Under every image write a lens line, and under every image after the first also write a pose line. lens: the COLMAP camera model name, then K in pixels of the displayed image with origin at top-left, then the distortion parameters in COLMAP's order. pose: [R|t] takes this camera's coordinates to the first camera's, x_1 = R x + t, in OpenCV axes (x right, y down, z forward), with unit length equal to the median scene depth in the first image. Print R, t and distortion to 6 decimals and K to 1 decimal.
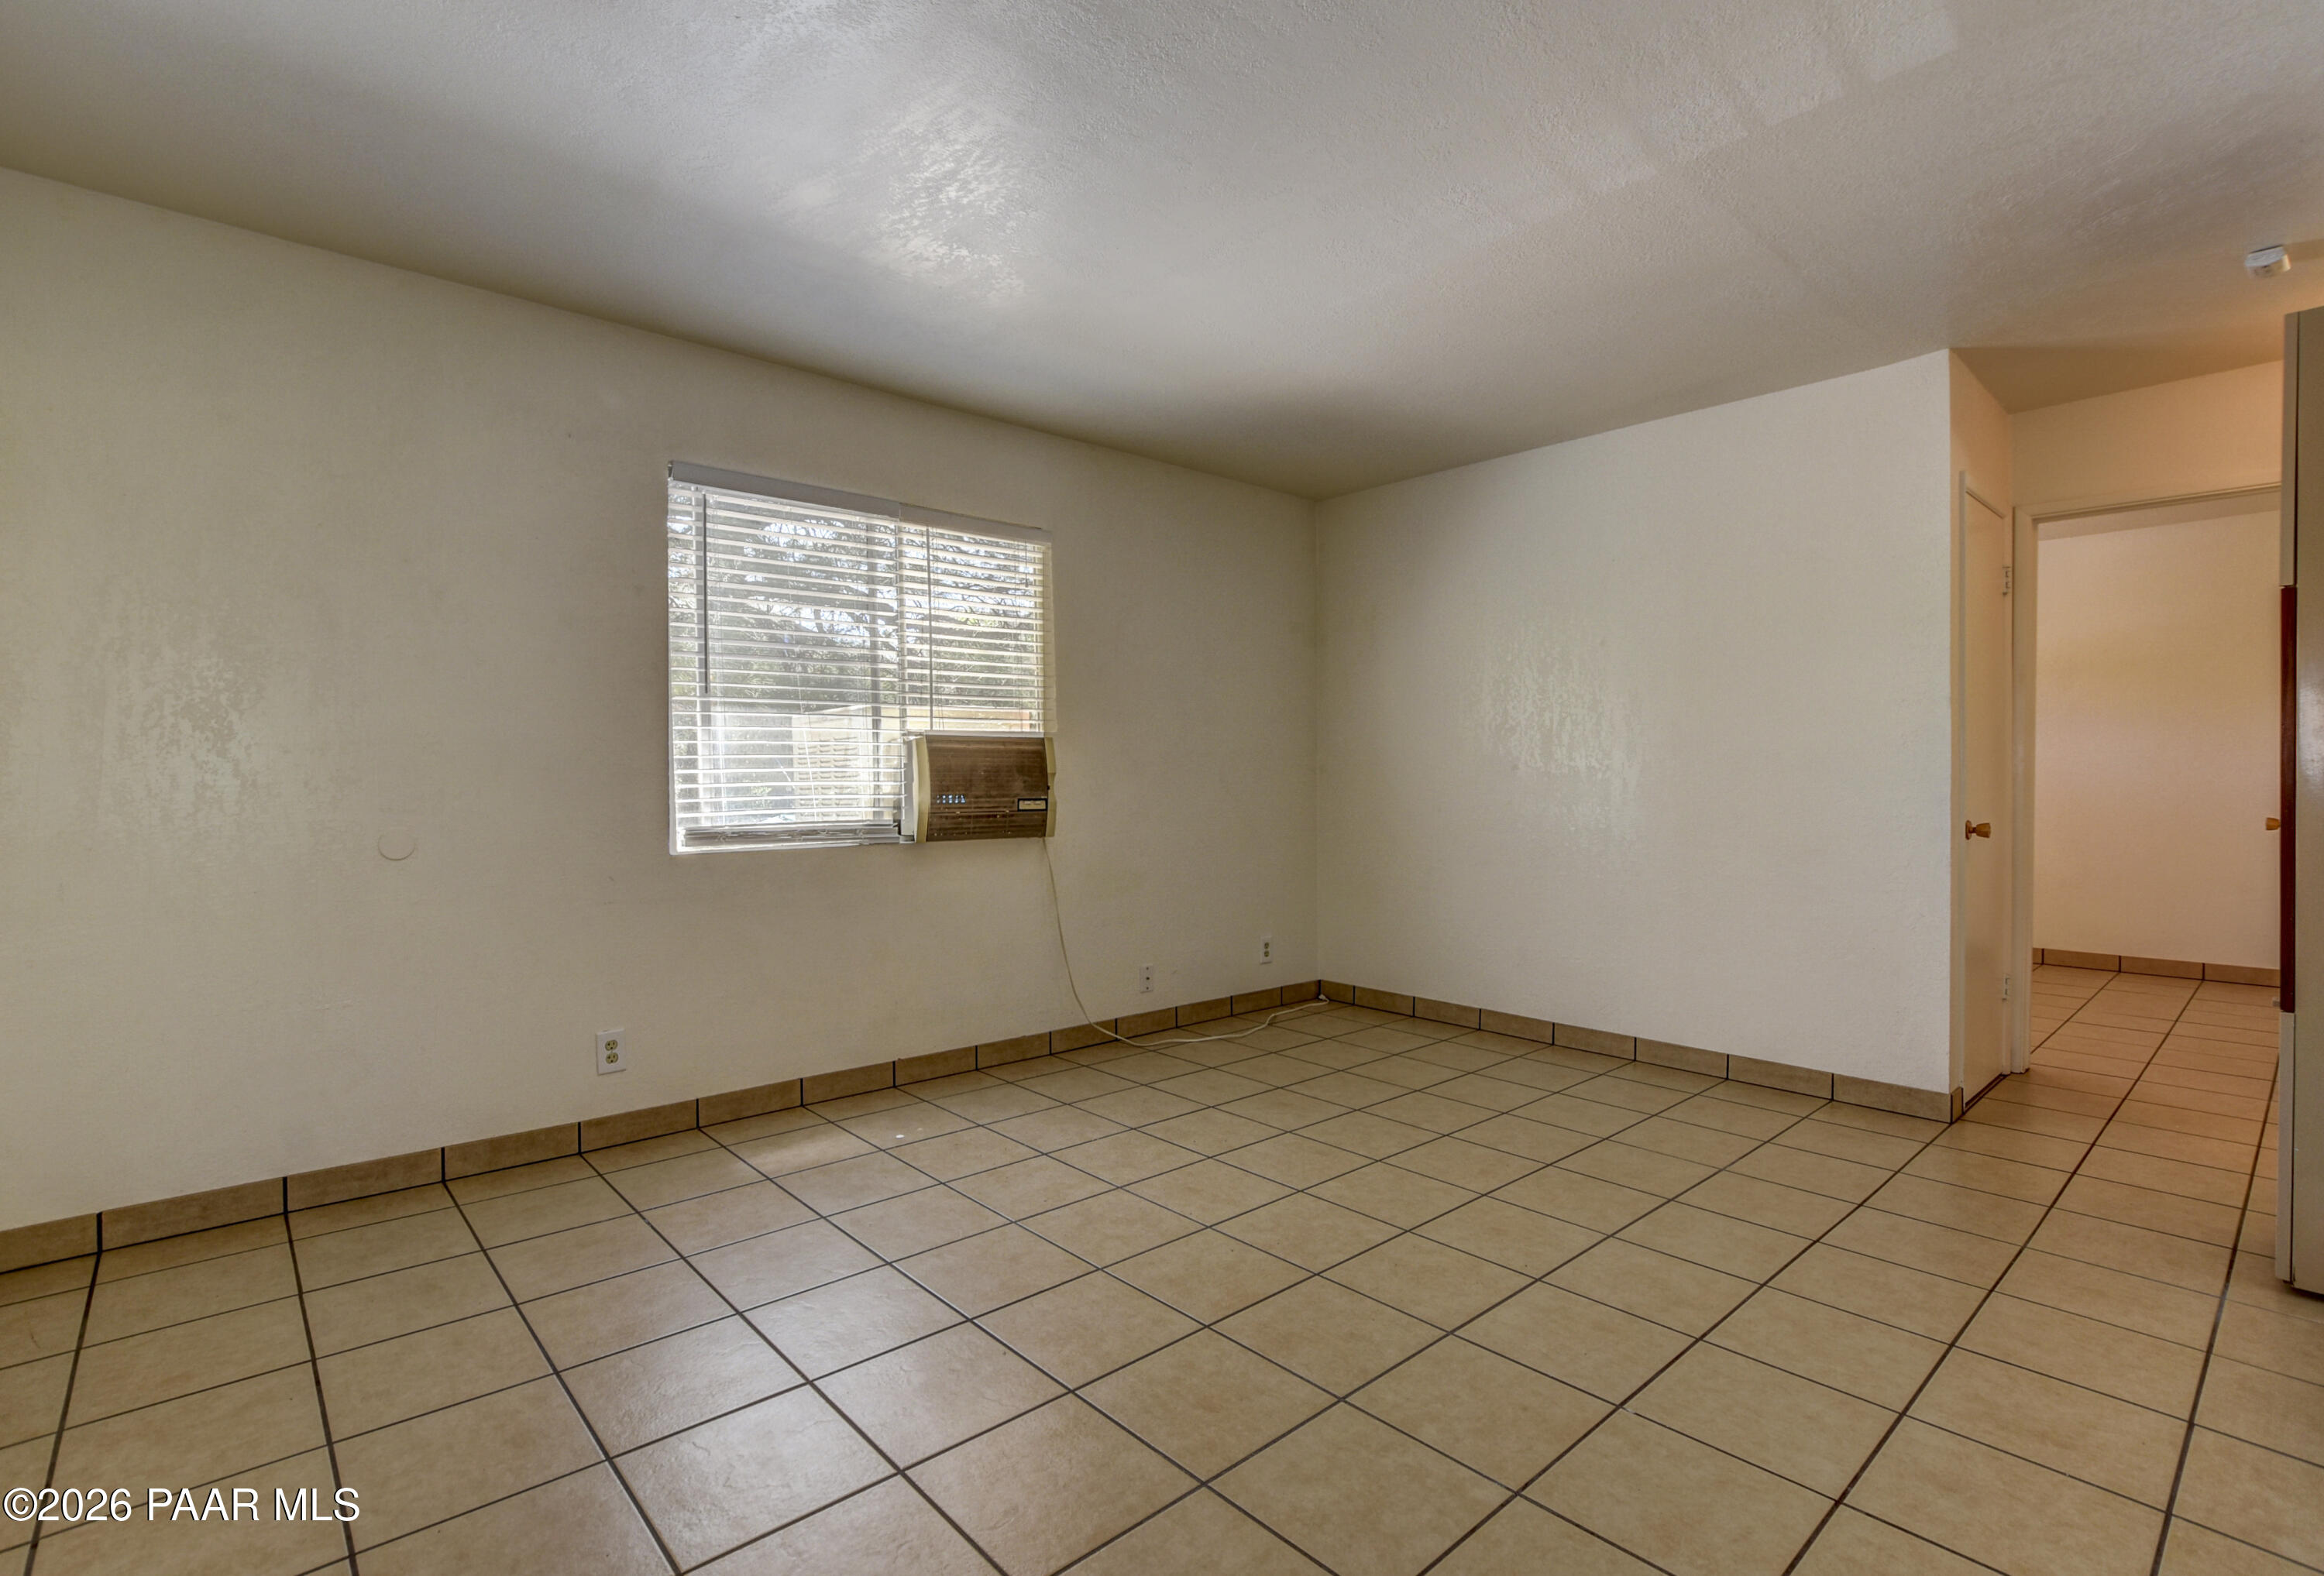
lens RADIAL K [[1073.2, 0, 1161.7], [0, 1073.2, 793.4], [0, 0, 1]] dist [-0.017113, -0.000900]
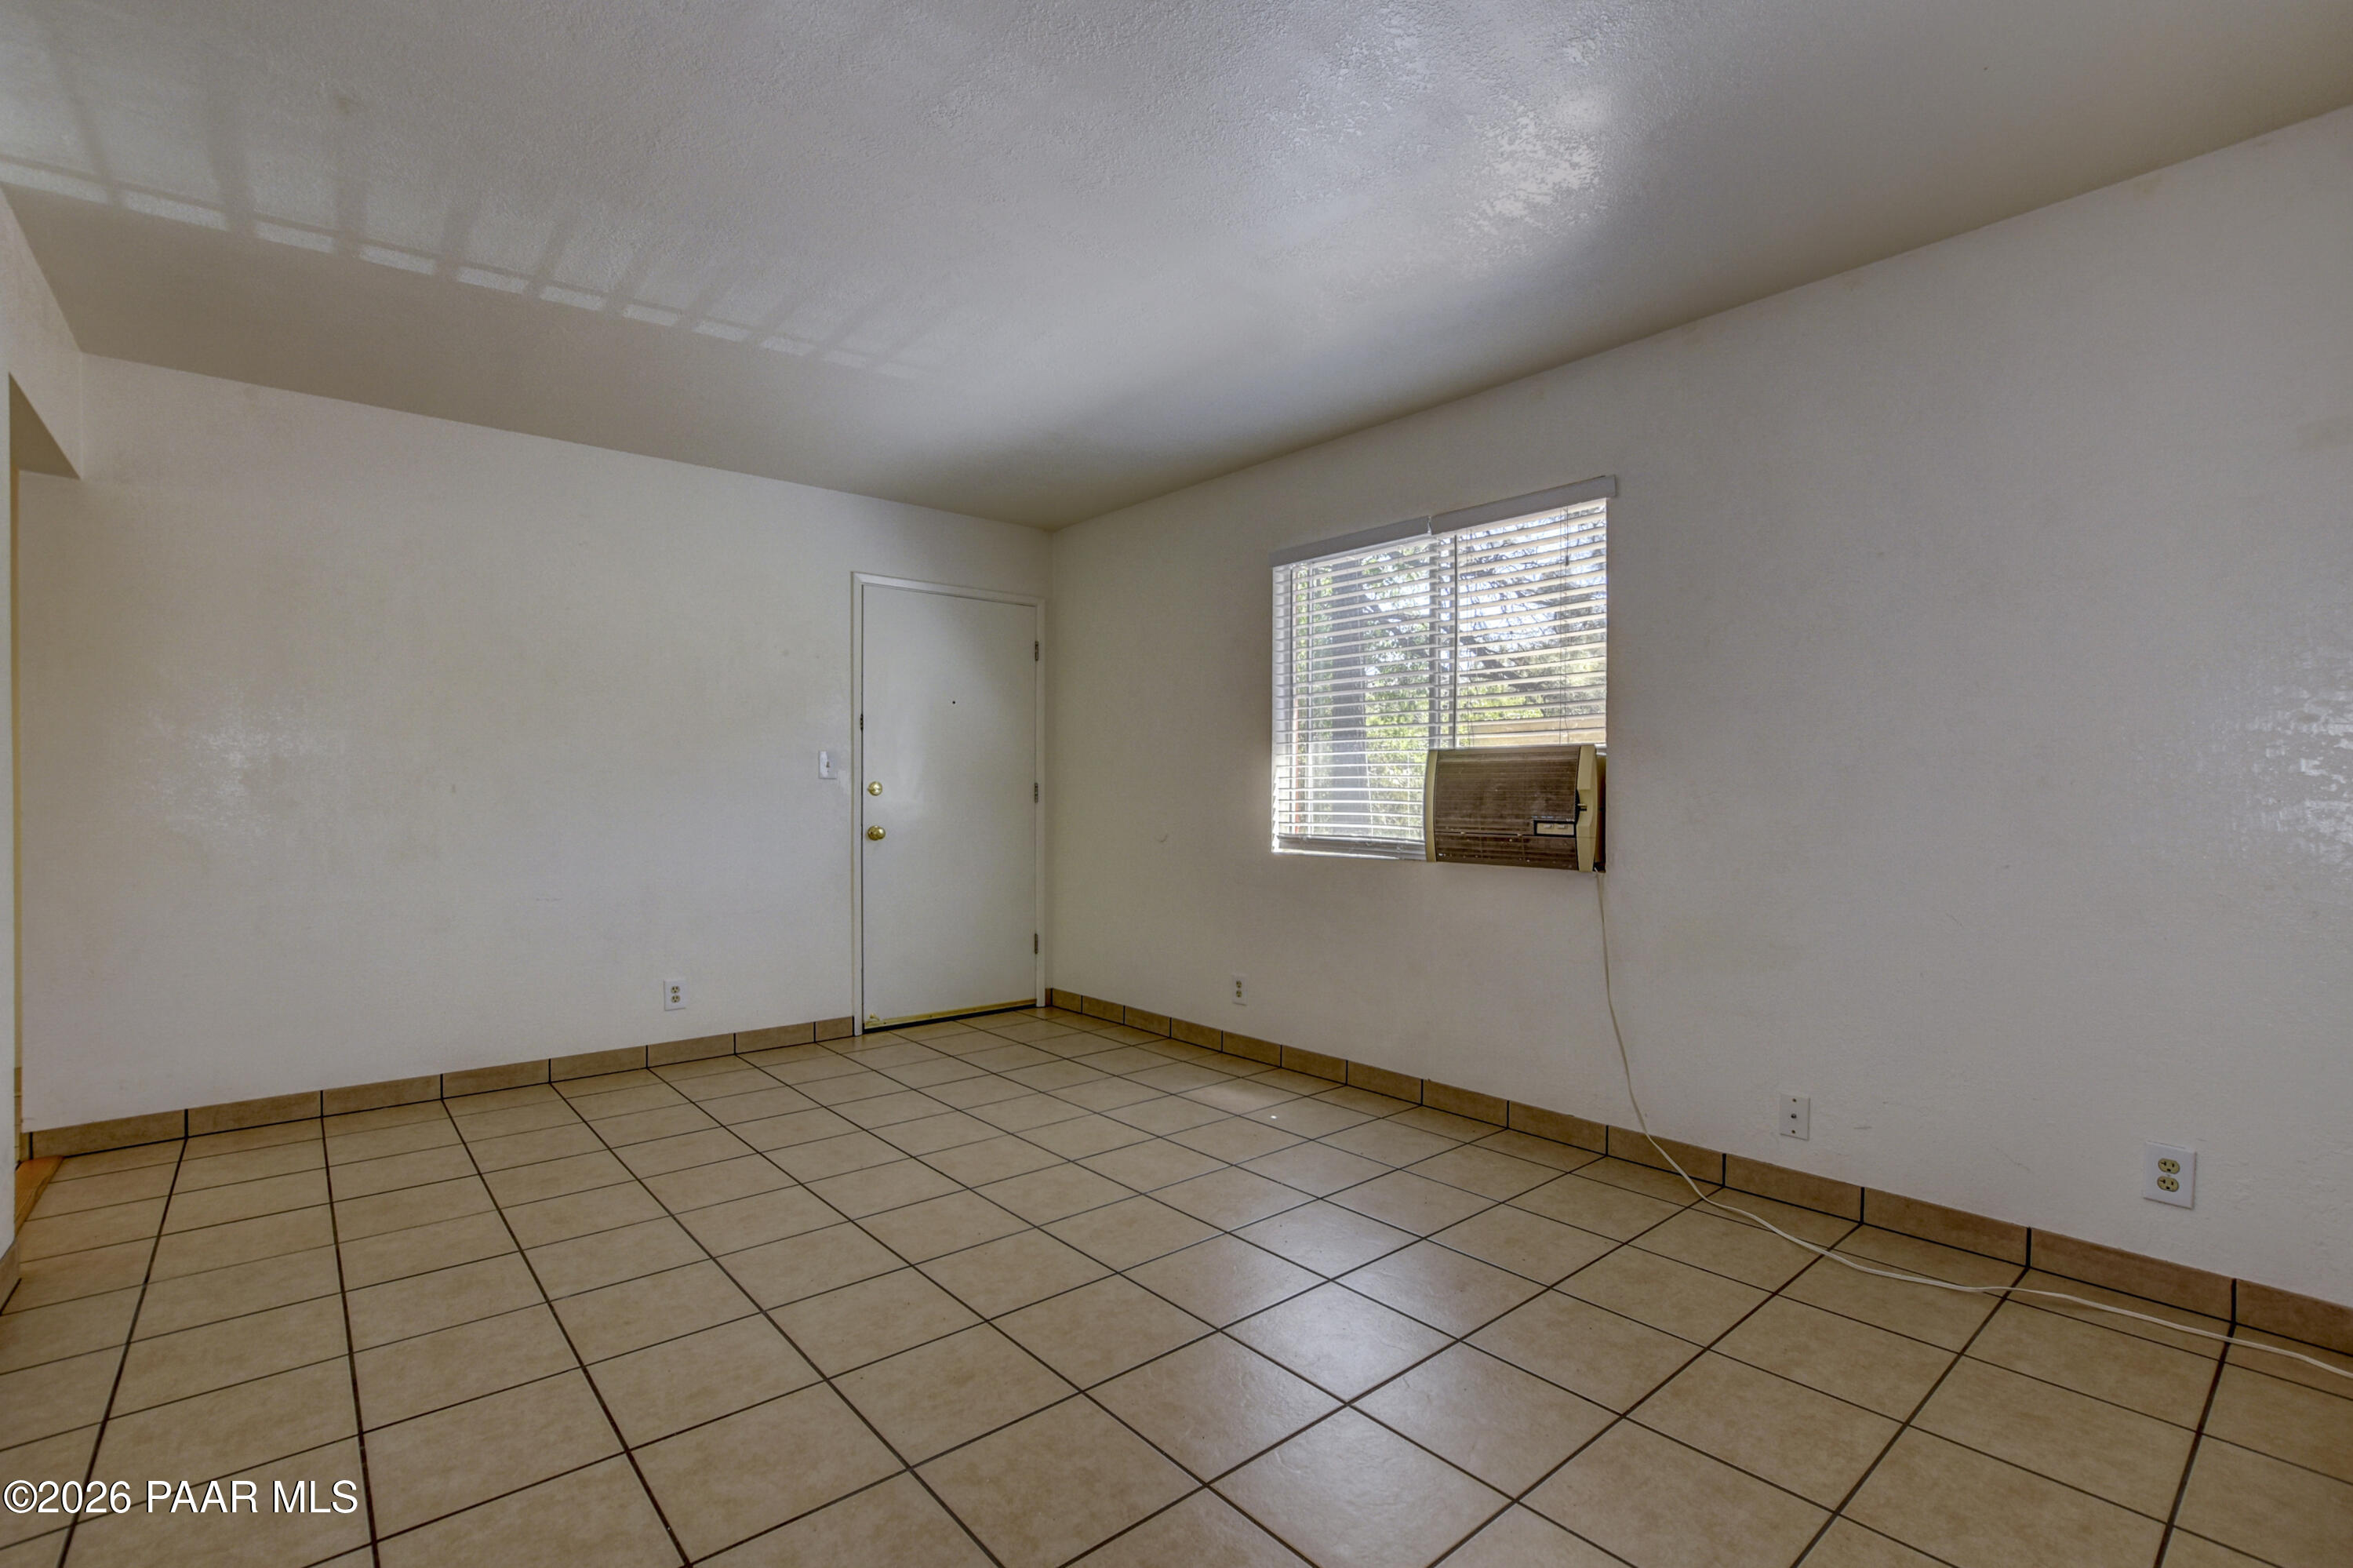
lens RADIAL K [[1047.2, 0, 1182.6], [0, 1047.2, 821.9], [0, 0, 1]] dist [-0.001128, 0.000154]
pose [[-0.016979, 0.028206, -0.999458, 0.726353], [-0.008797, 0.999559, 0.028359, -0.015549], [0.999817, 0.009274, -0.016724, 0.793842]]
